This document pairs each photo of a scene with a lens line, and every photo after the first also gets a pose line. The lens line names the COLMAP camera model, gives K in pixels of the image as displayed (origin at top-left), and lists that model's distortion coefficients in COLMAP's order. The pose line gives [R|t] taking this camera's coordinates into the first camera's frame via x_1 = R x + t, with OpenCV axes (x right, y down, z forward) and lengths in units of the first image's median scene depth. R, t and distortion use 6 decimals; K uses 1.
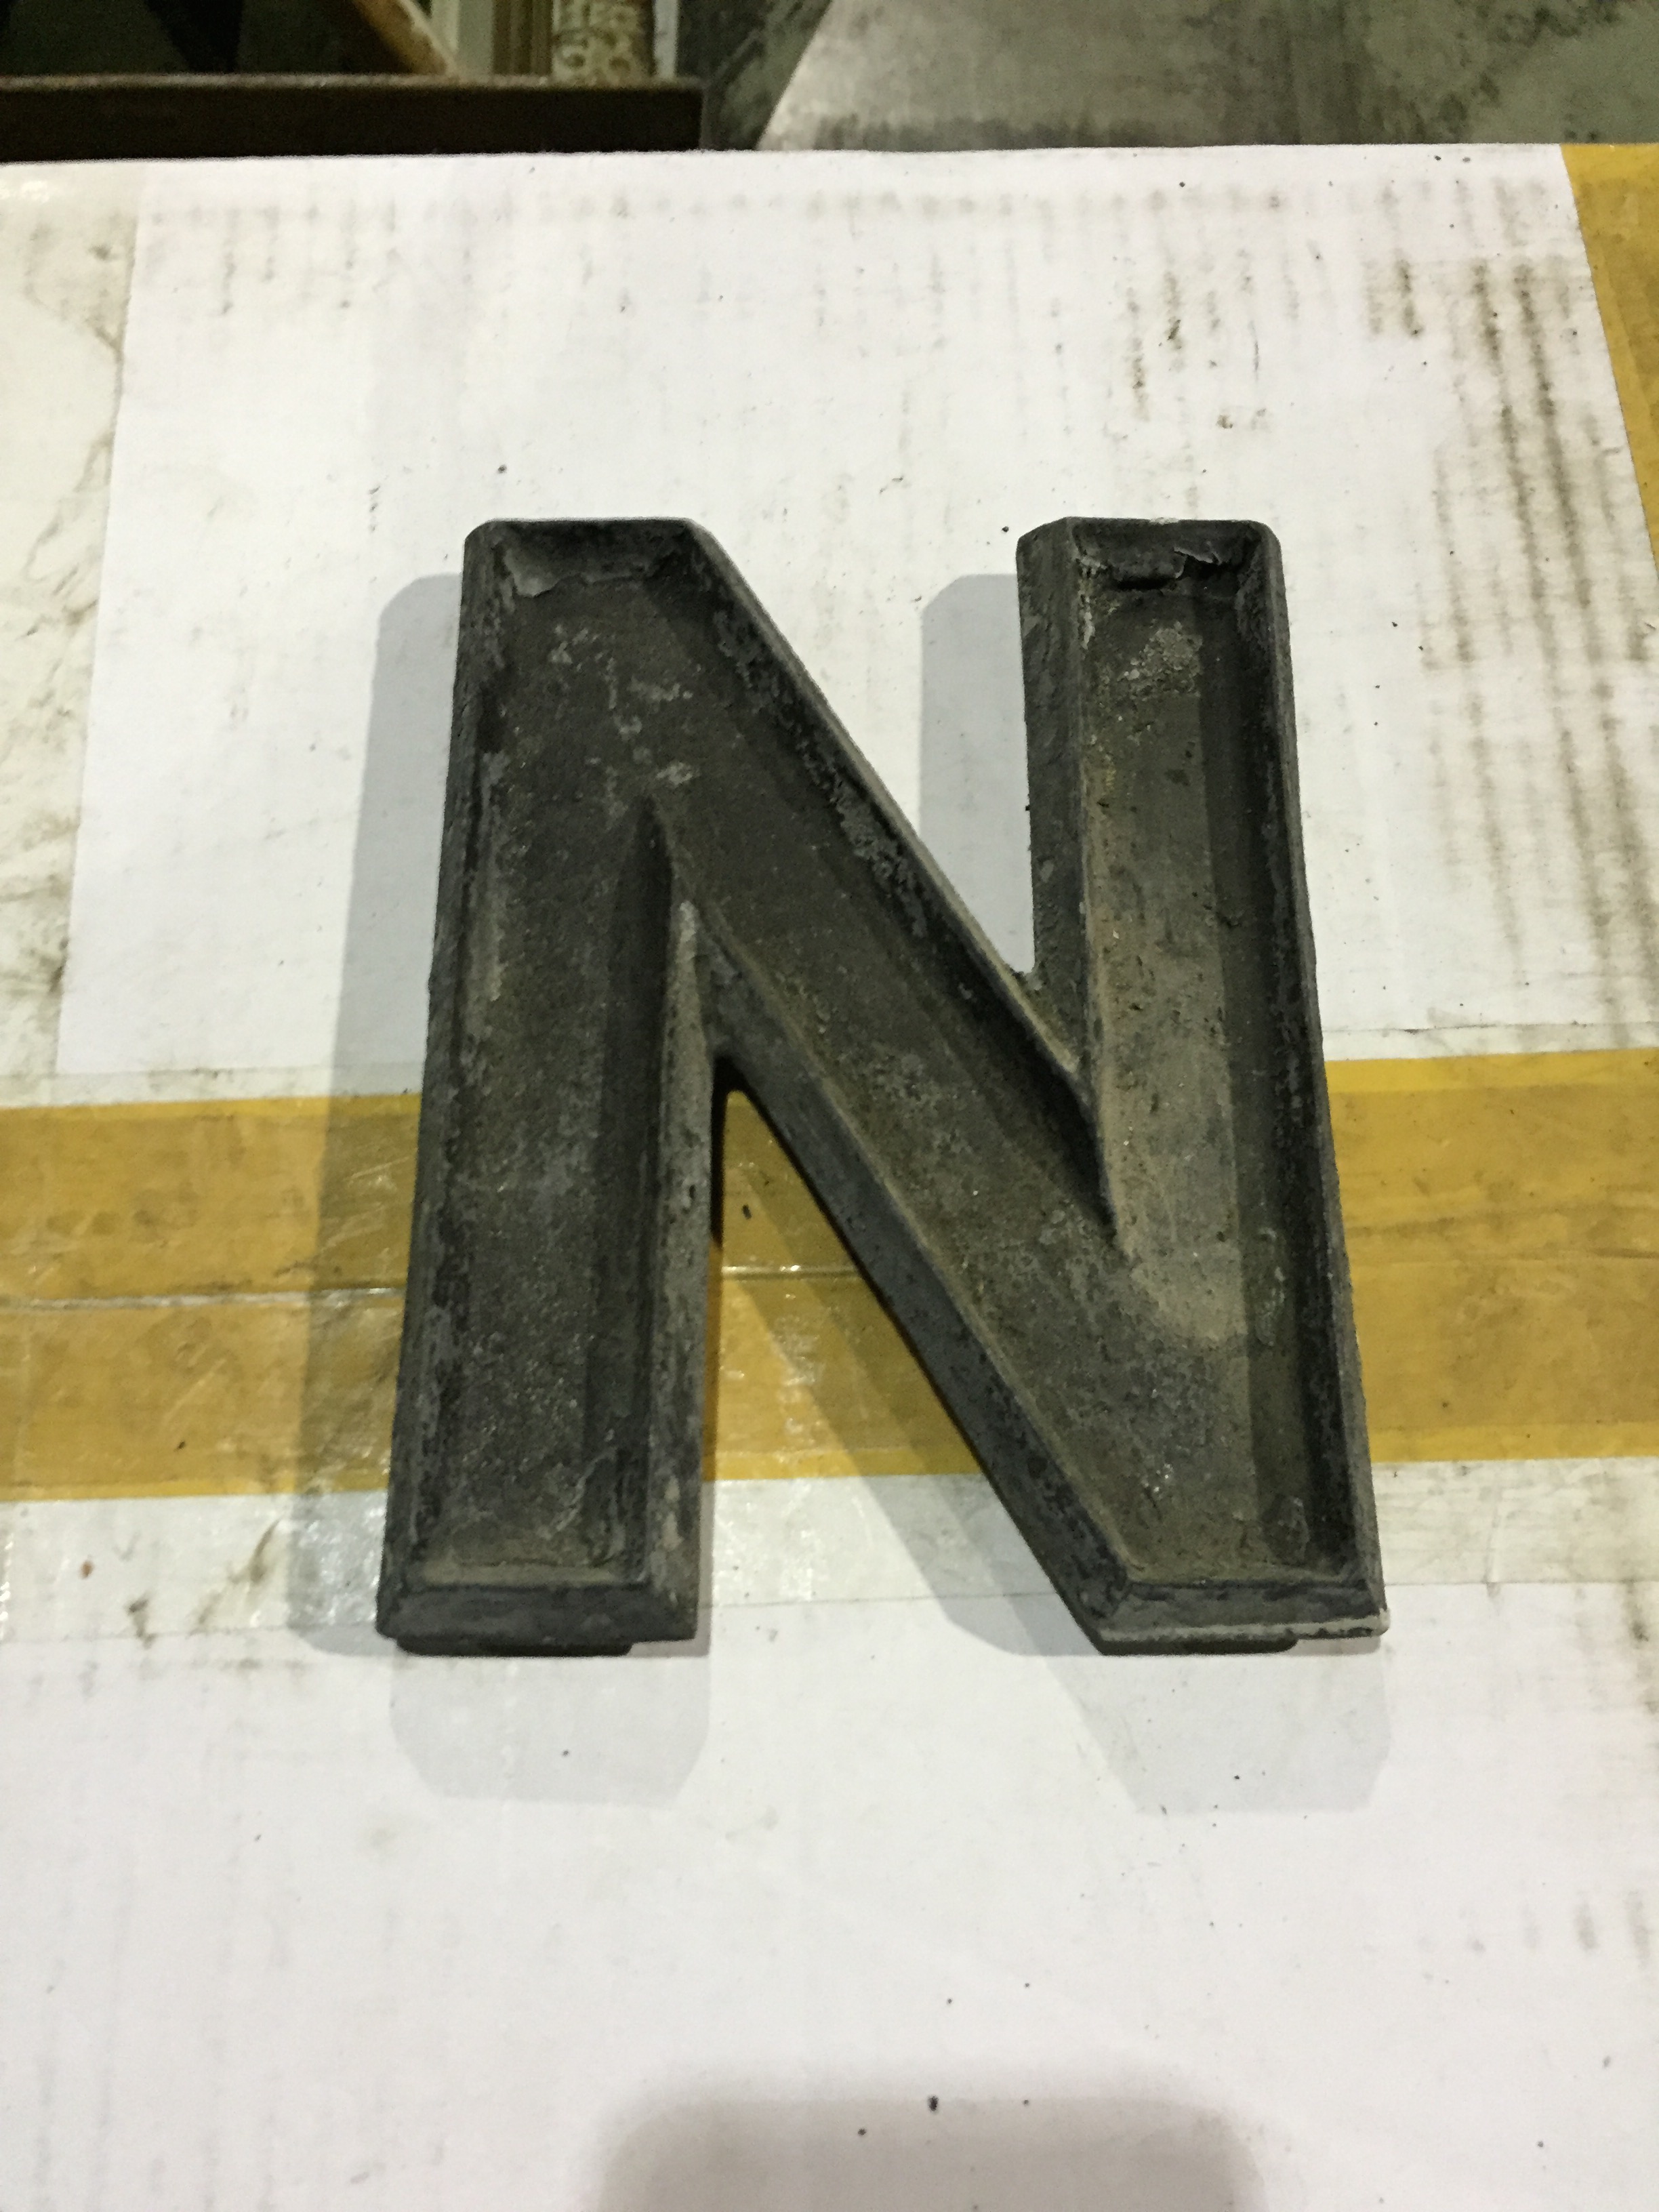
lens RADIAL K [[1975.4, 0, 836.9], [0, 1975.4, 1092.5], [0, 0, 1]] dist [0.070281, -0.132958]
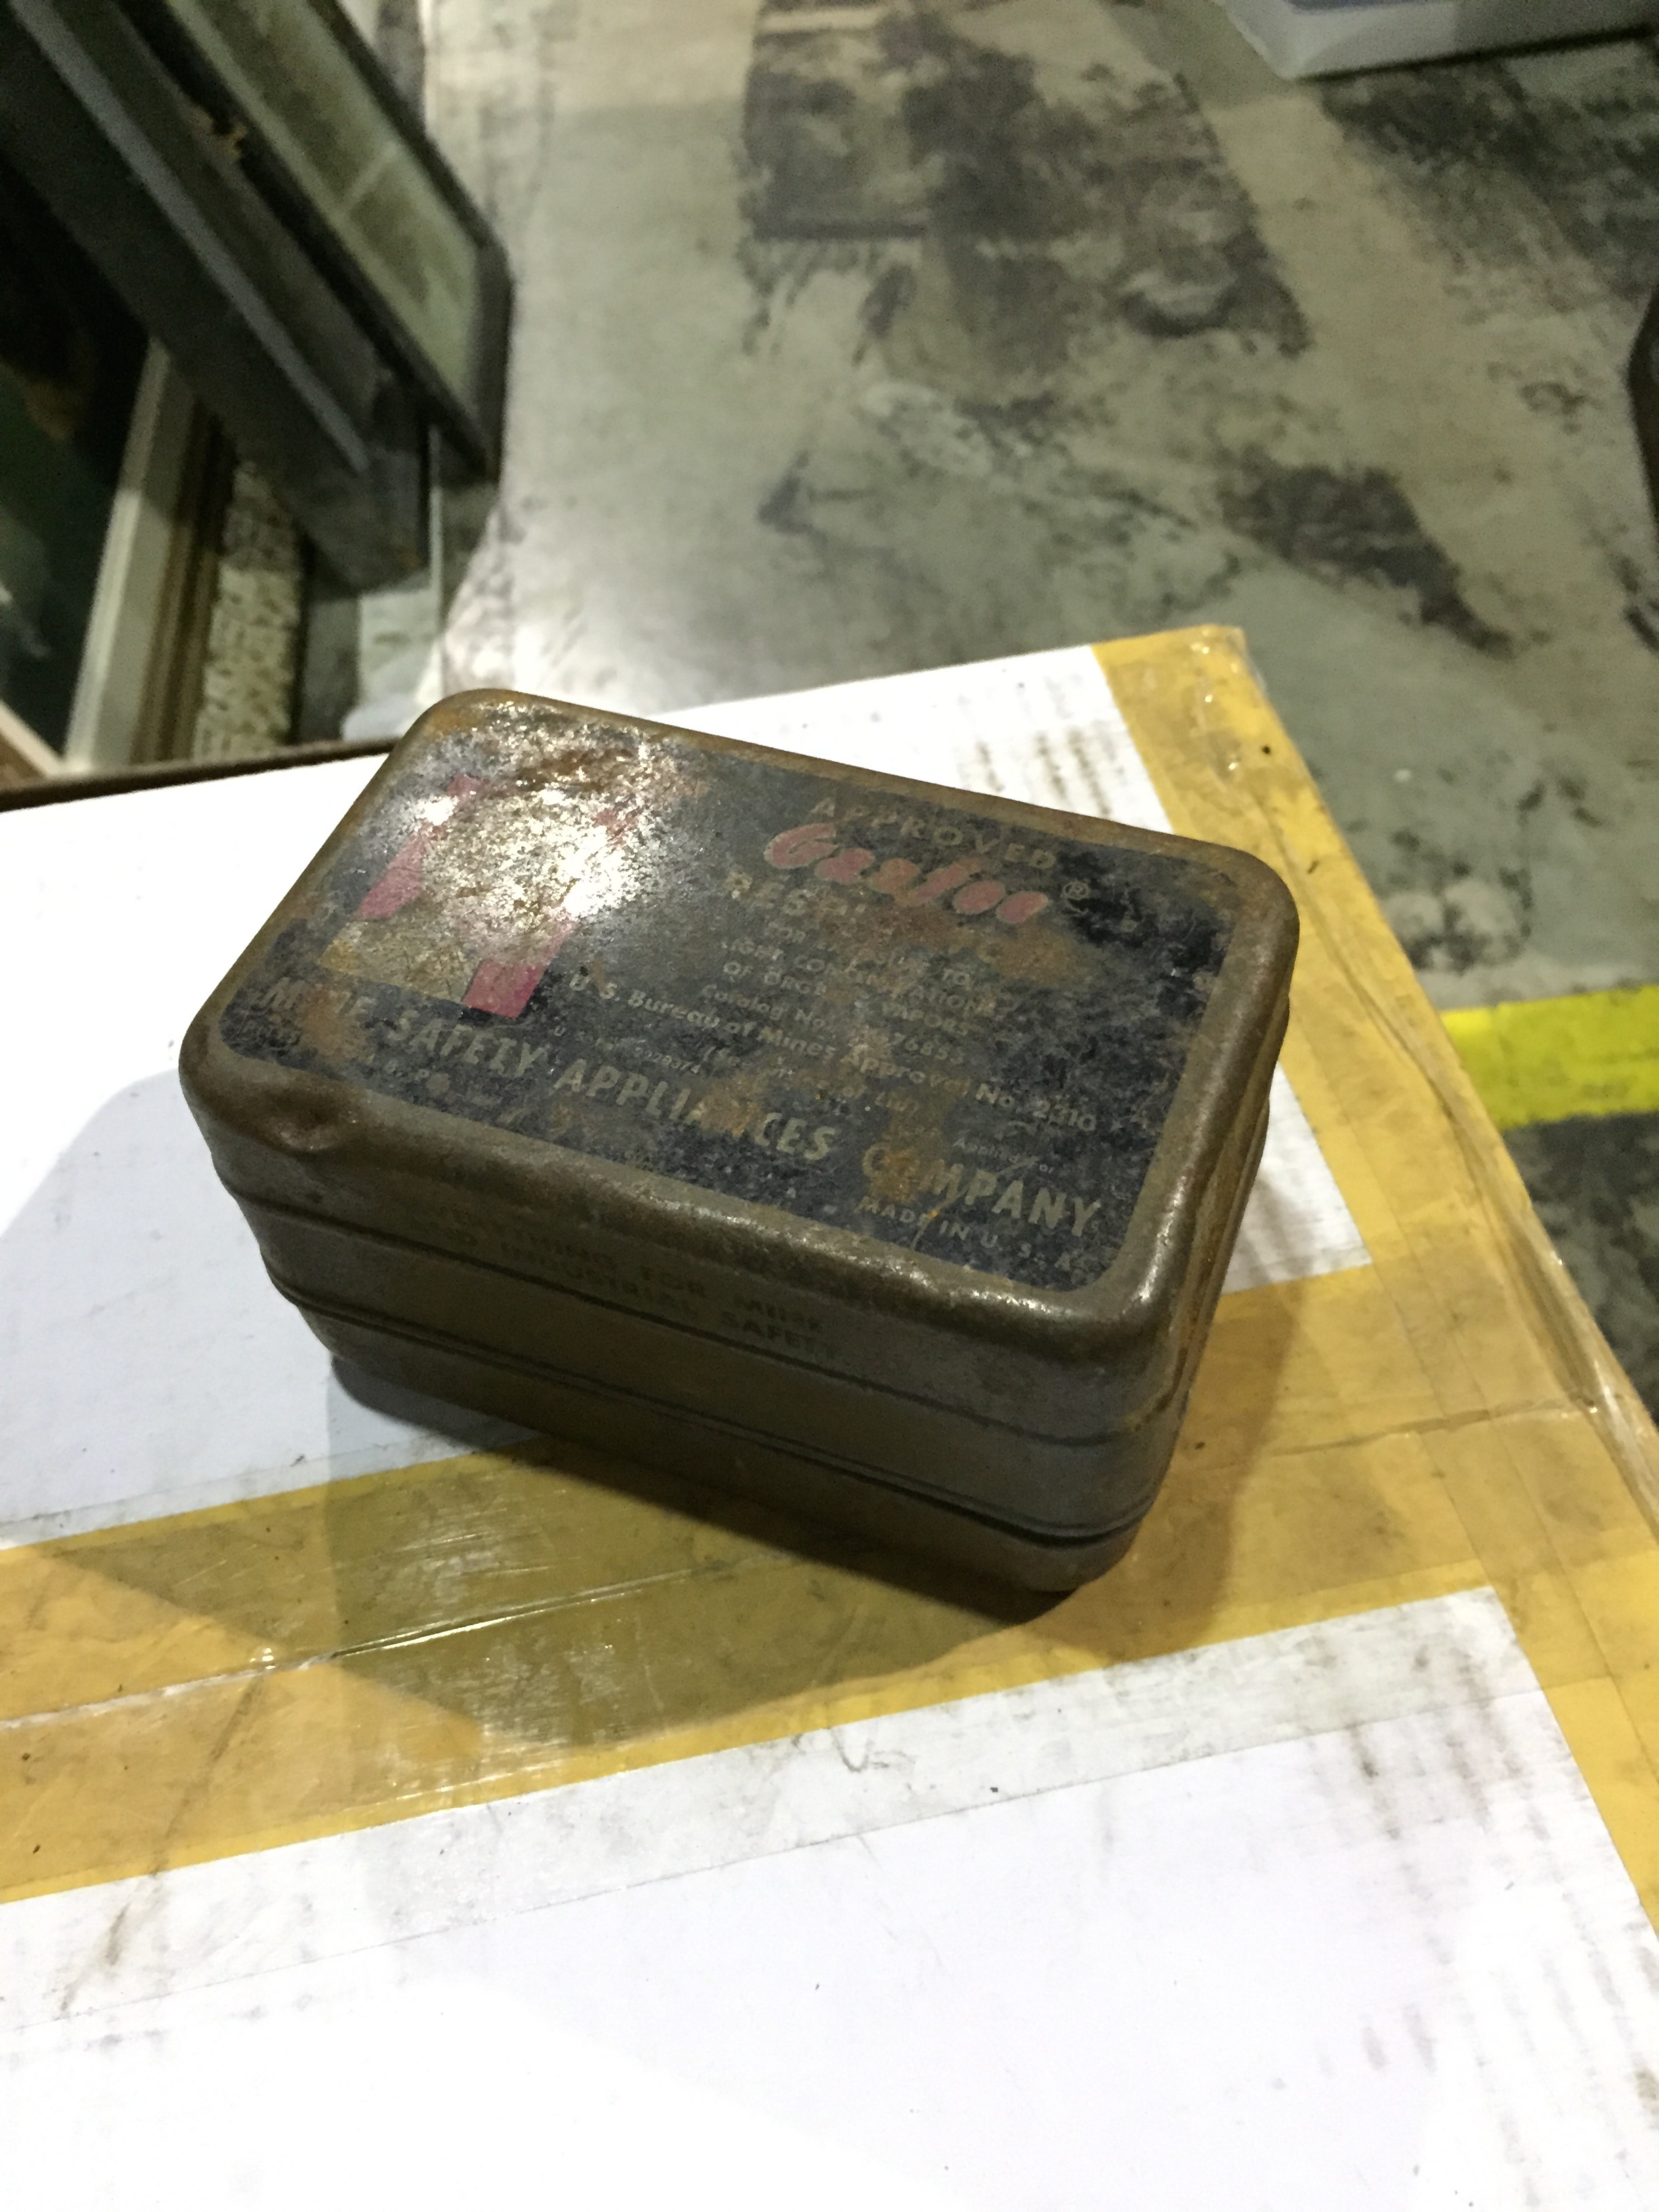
lens RADIAL K [[1975.4, 0, 842.4], [0, 1975.4, 1093.4], [0, 0, 1]] dist [0.070281, -0.132958]
pose [[0.984648, -0.161047, 0.067317, 0.089933], [0.173839, 0.939545, -0.295017, 0.176230], [-0.015736, 0.302190, 0.953118, -0.155798]]
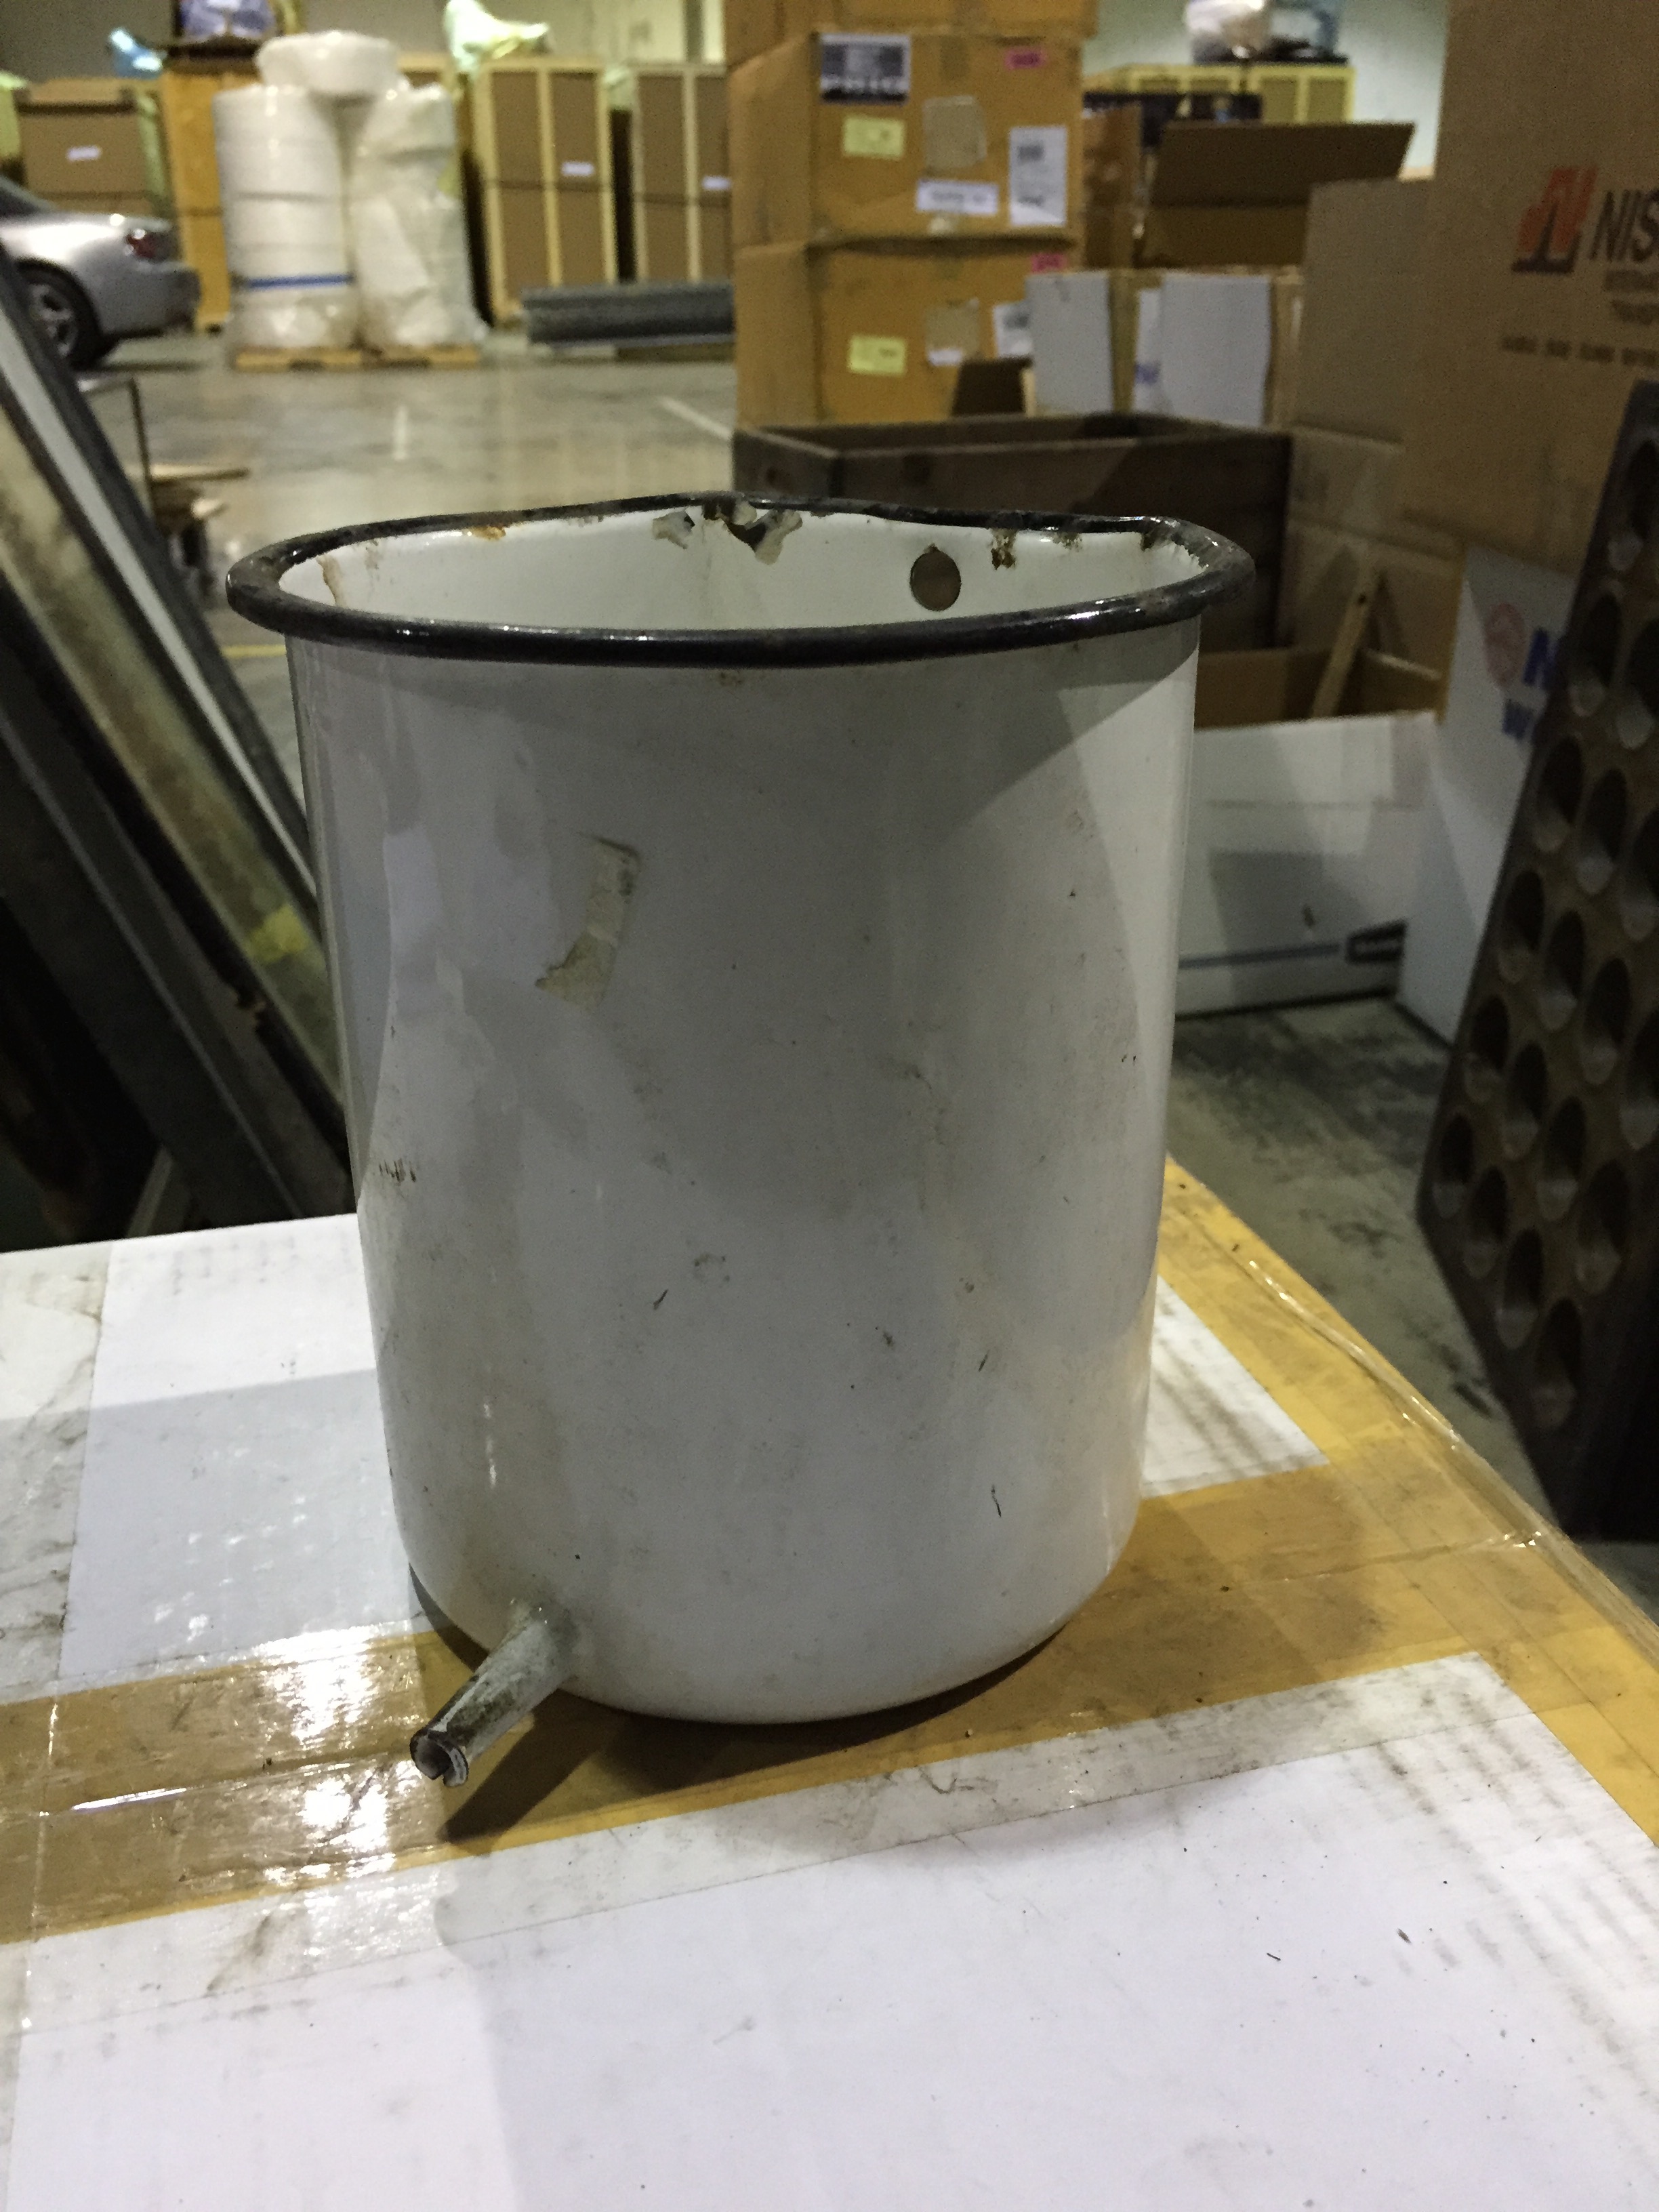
lens RADIAL K [[1975.4, 0, 831.7], [0, 1975.4, 1088.3], [0, 0, 1]] dist [0.070281, -0.132958]
pose [[0.973232, -0.102130, 0.205885, -0.146215], [0.219790, 0.675418, -0.703920, 0.717667], [-0.067167, 0.730329, 0.679785, -0.131797]]
